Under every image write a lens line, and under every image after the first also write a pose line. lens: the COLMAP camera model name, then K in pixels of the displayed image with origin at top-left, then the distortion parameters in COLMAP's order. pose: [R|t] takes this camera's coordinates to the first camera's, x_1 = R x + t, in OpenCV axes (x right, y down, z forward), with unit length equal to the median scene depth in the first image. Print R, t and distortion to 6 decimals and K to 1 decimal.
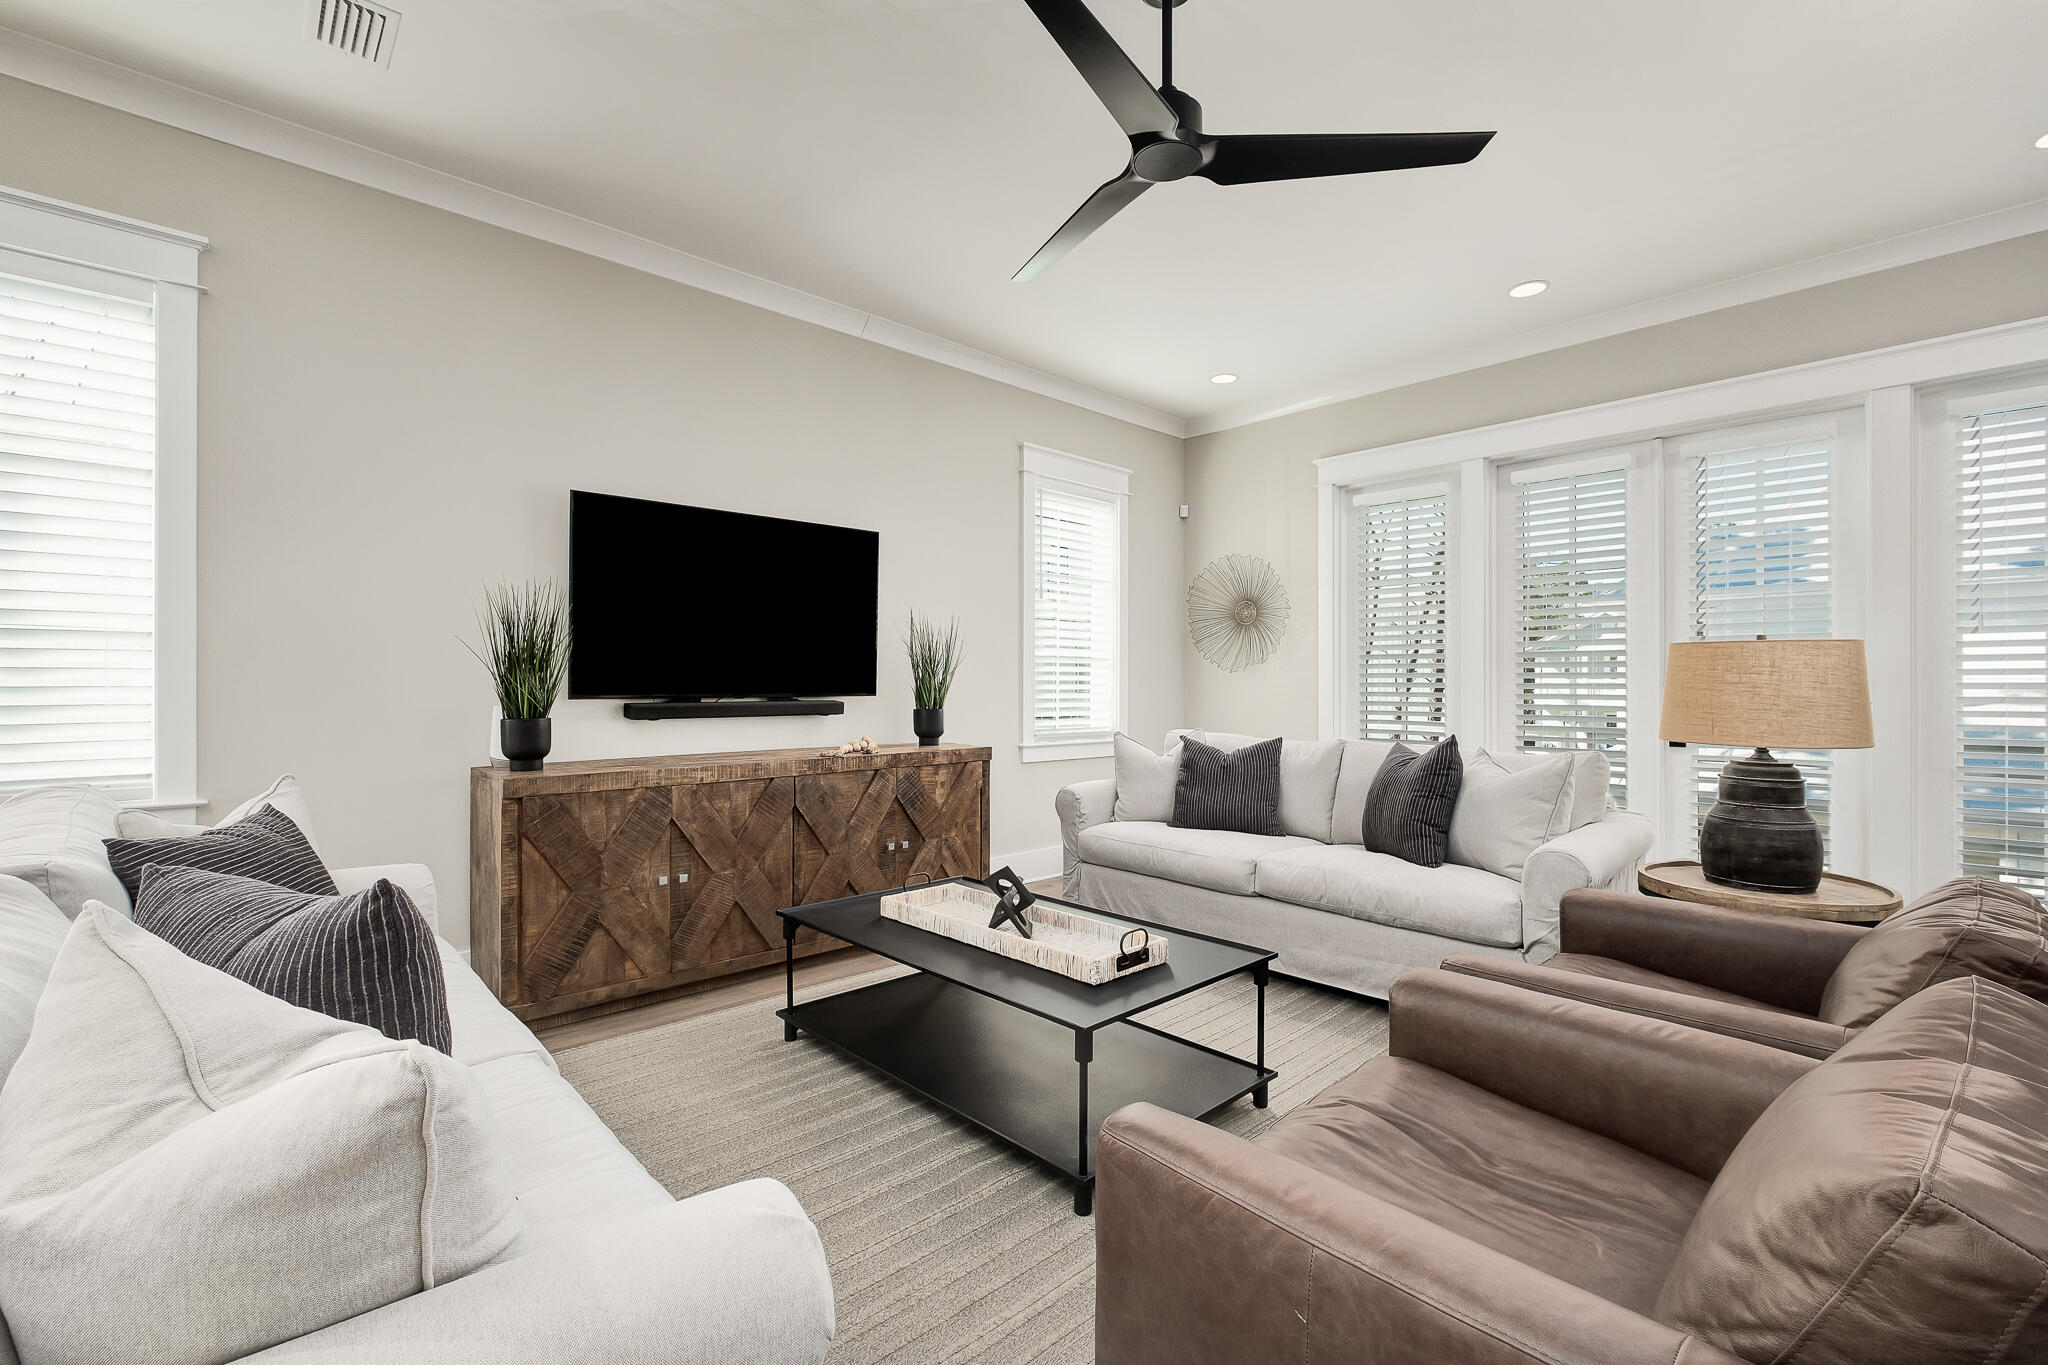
lens RADIAL K [[903.0, 0, 1018.8], [0, 903.0, 683.9], [0, 0, 1]] dist [-0.000246, 0.000002]
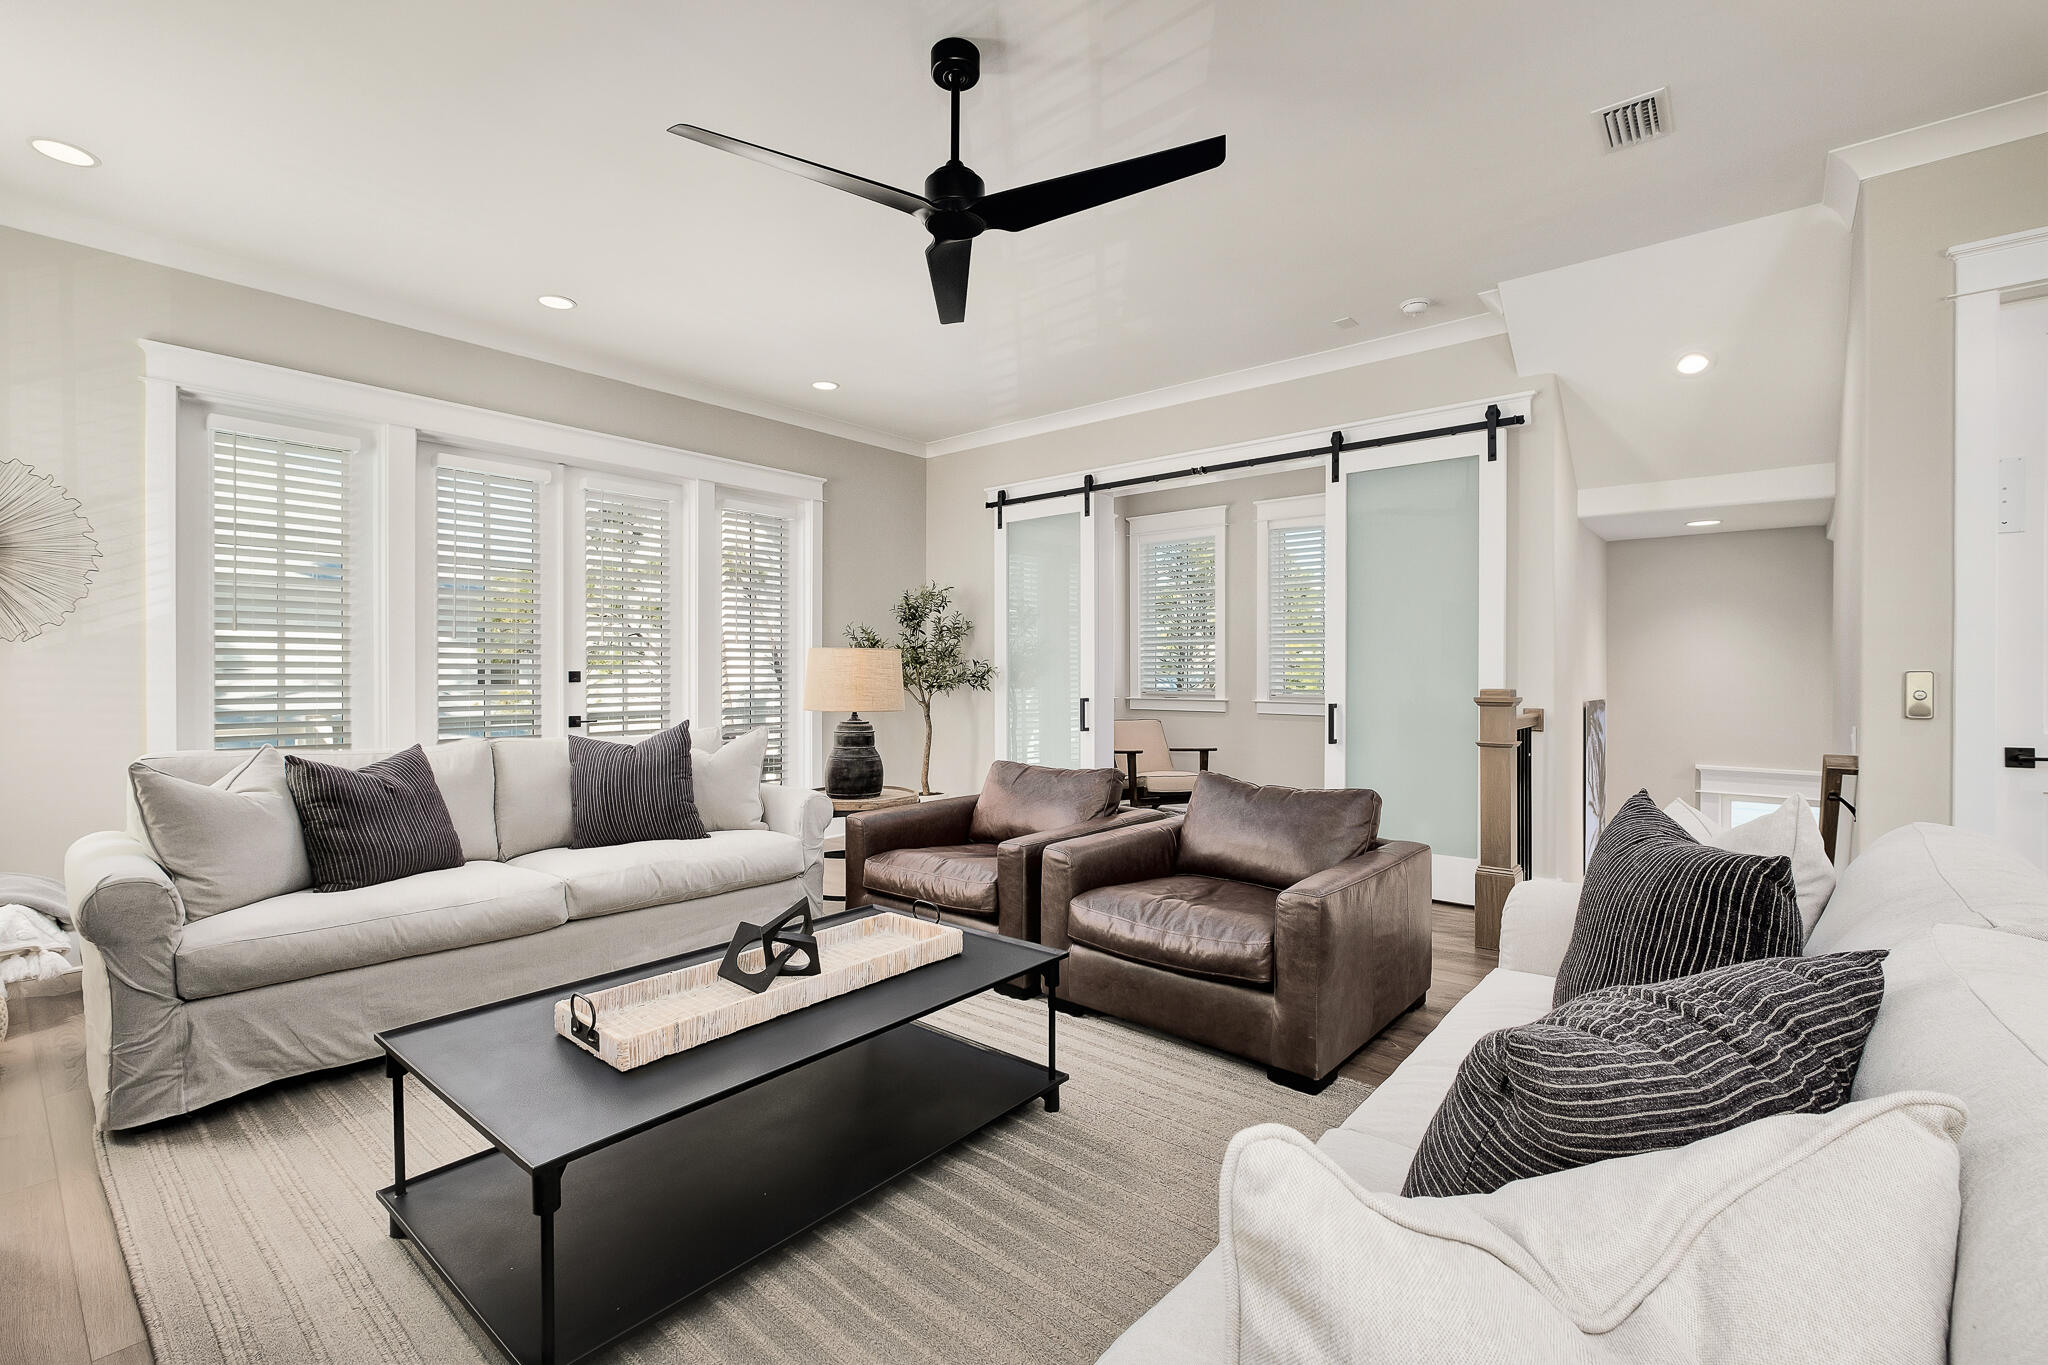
lens RADIAL K [[903.0, 0, 1019.9], [0, 903.0, 677.2], [0, 0, 1]] dist [-0.000246, 0.000002]
pose [[-0.124937, -0.005012, 0.992152, -0.640585], [0.002660, 0.999982, 0.005387, -0.002180], [-0.992161, 0.003313, -0.124922, 0.682383]]
